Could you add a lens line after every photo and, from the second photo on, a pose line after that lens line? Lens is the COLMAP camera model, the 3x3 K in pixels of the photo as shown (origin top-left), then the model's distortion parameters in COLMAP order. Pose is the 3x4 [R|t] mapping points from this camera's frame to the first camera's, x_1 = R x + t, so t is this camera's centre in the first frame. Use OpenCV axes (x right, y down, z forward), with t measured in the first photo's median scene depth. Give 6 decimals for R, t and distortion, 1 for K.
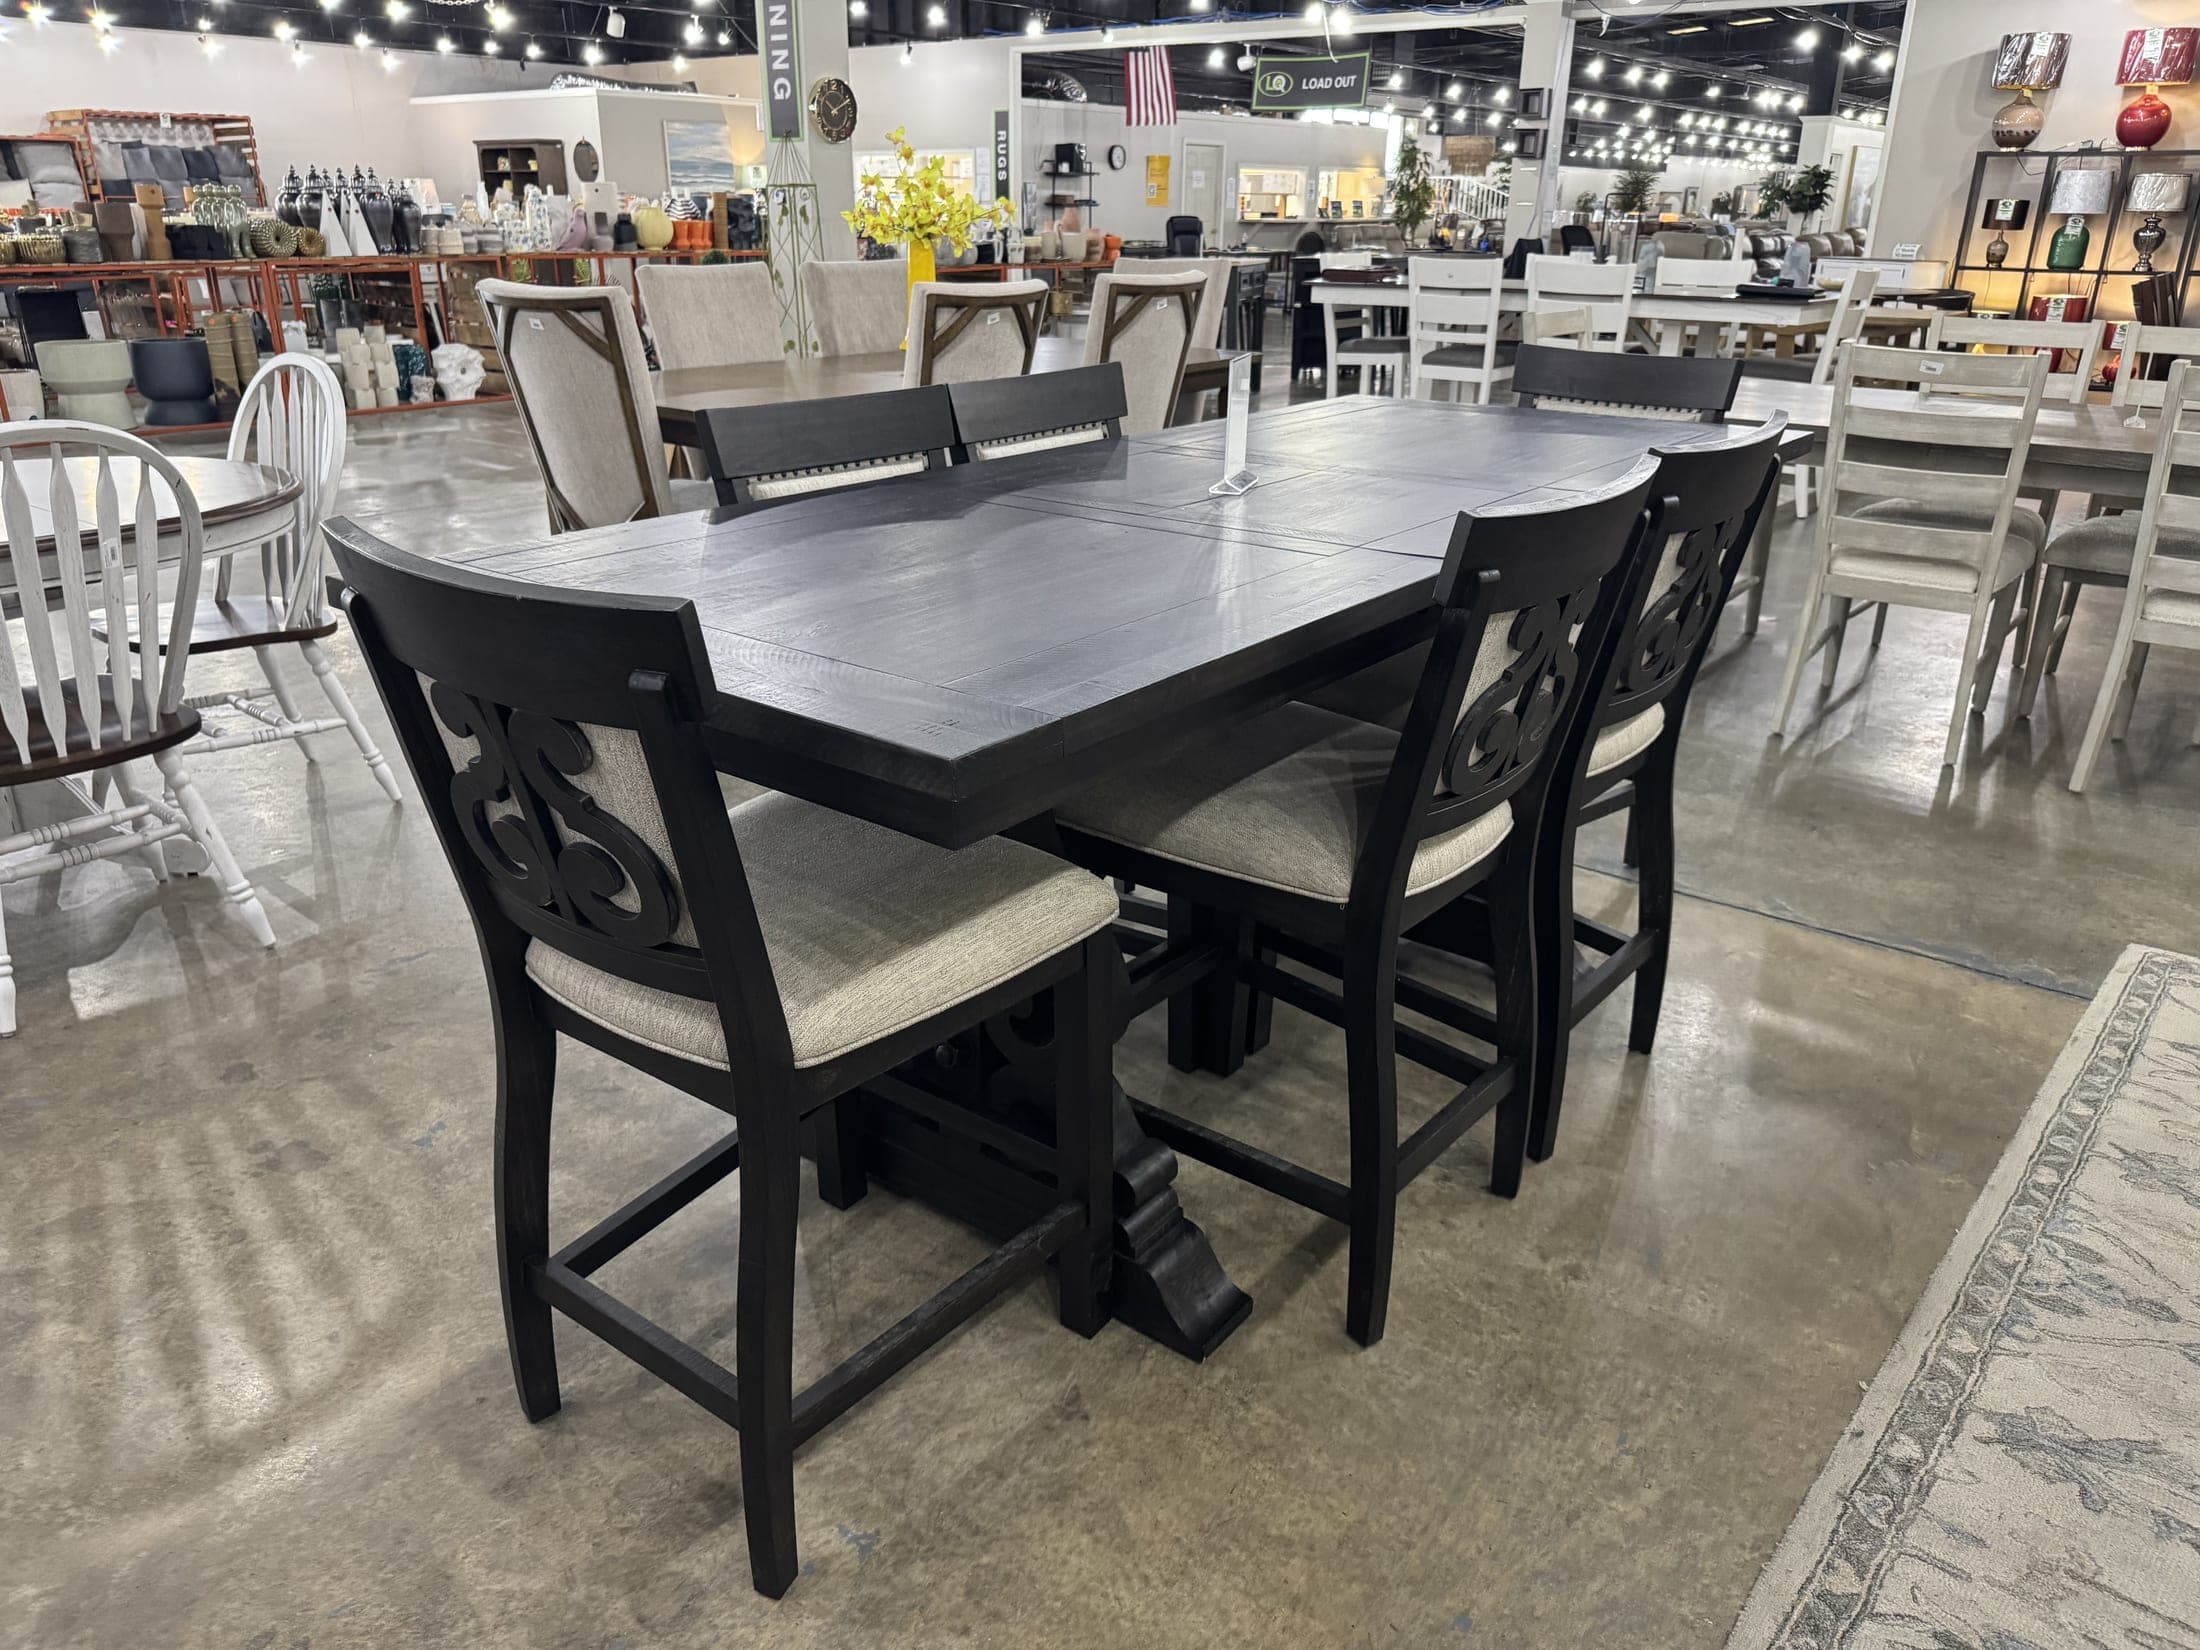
lens RADIAL K [[1559.1, 0, 1100.2], [0, 1559.1, 833.1], [0, 0, 1]] dist [0.007902, -0.012729]
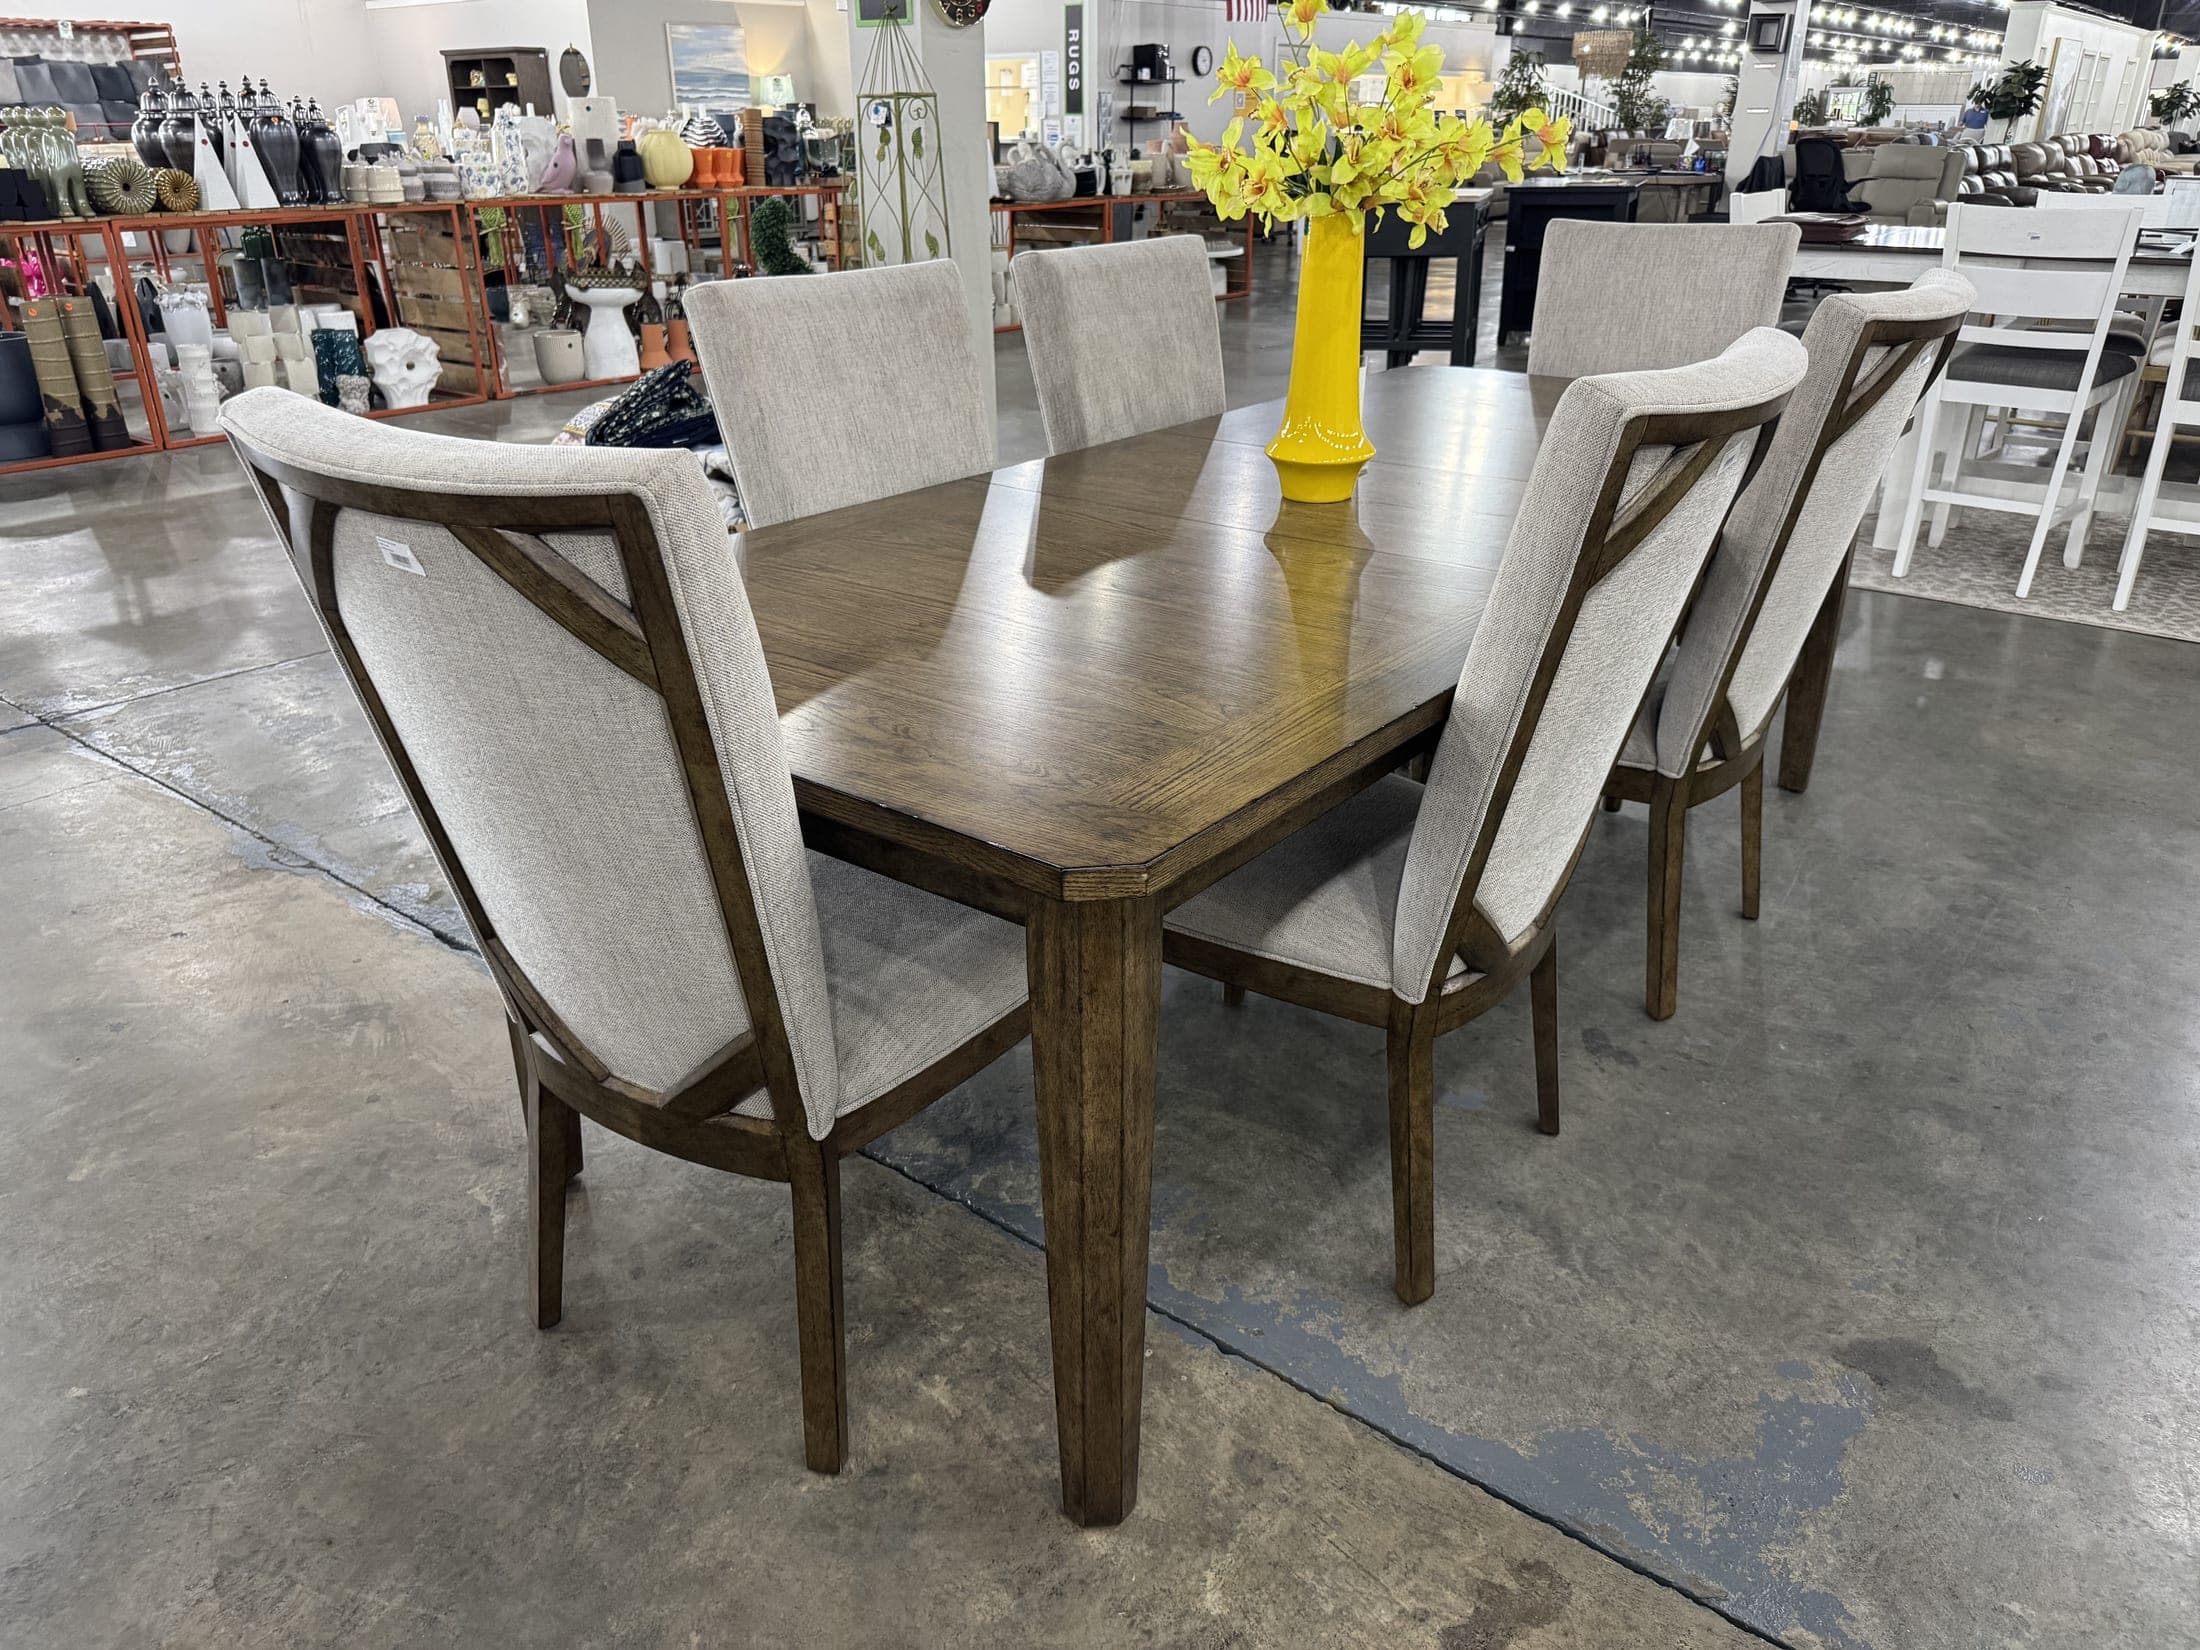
lens RADIAL K [[1567.2, 0, 1098.0], [0, 1567.2, 828.8], [0, 0, 1]] dist [-0.005306, 0.002729]
pose [[0.999928, -0.009849, -0.006808, -0.072884], [0.010137, 0.998999, 0.043564, -0.092295], [0.006373, -0.043629, 0.999027, 0.225274]]
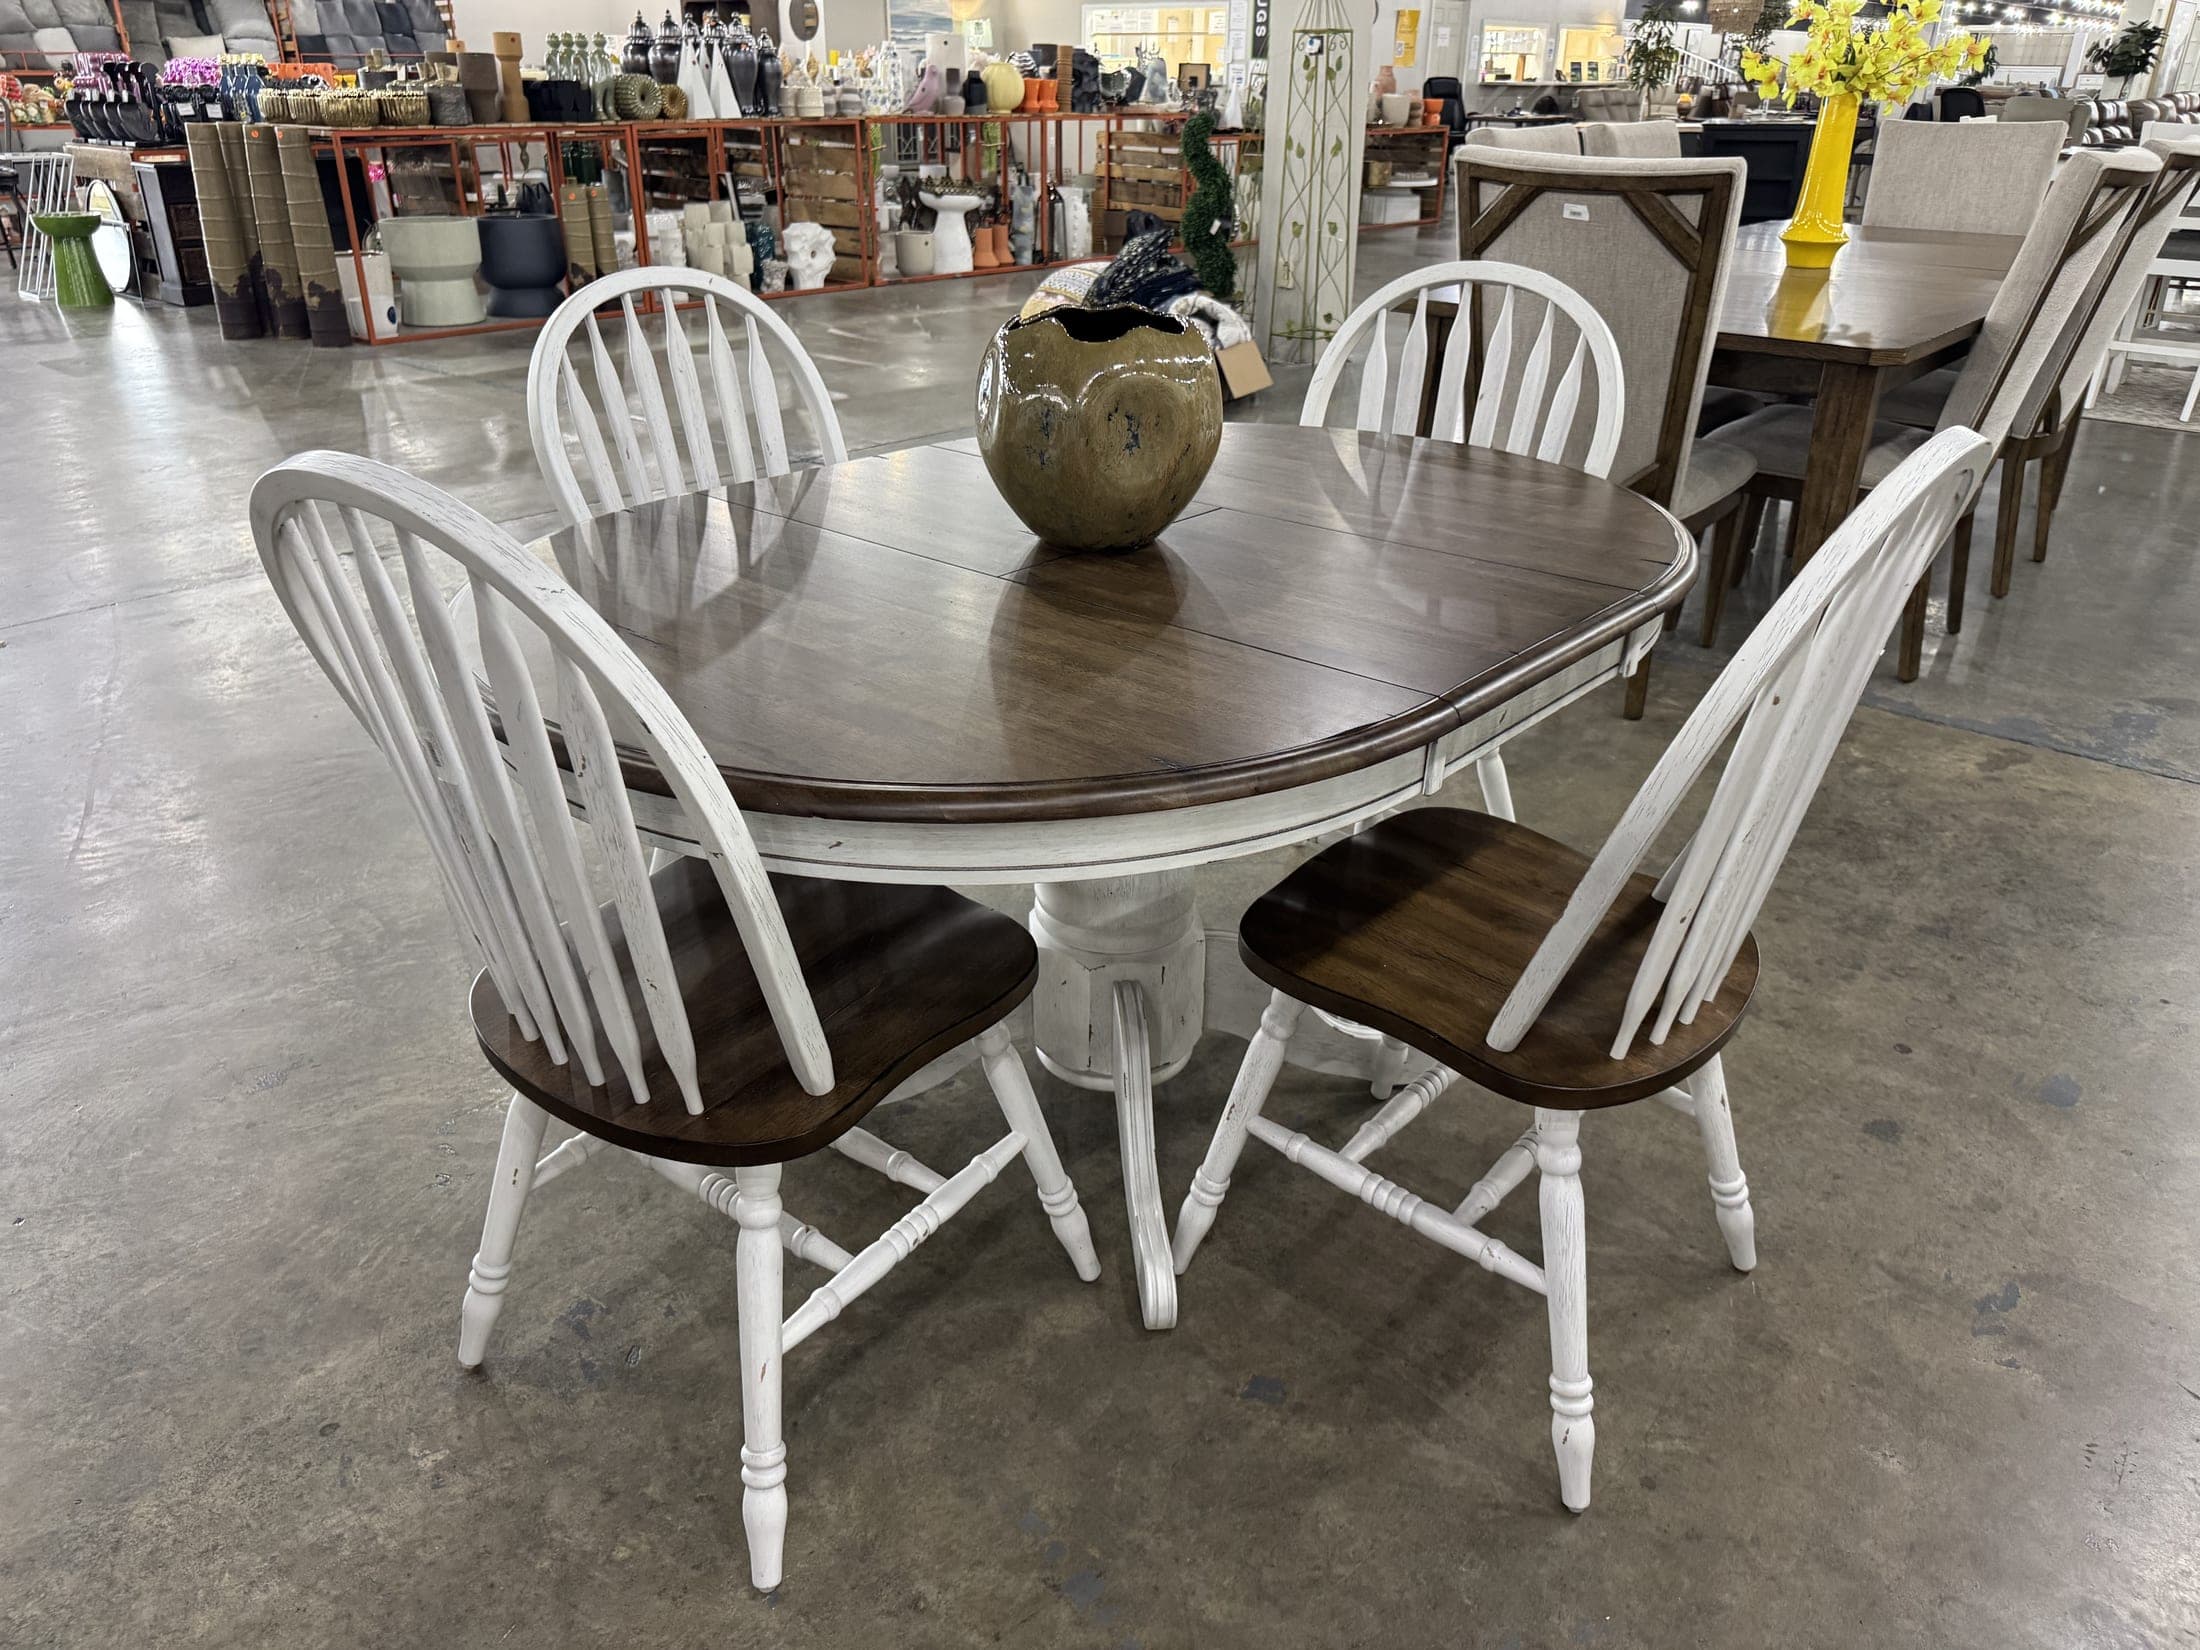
lens RADIAL K [[1557.0, 0, 1106.1], [0, 1557.0, 824.8], [0, 0, 1]] dist [0.003754, -0.006293]
pose [[0.999361, 0.016521, -0.031682, -0.176082], [-0.014321, 0.997553, 0.068438, -0.032005], [0.032735, -0.067941, 0.997152, 0.092329]]
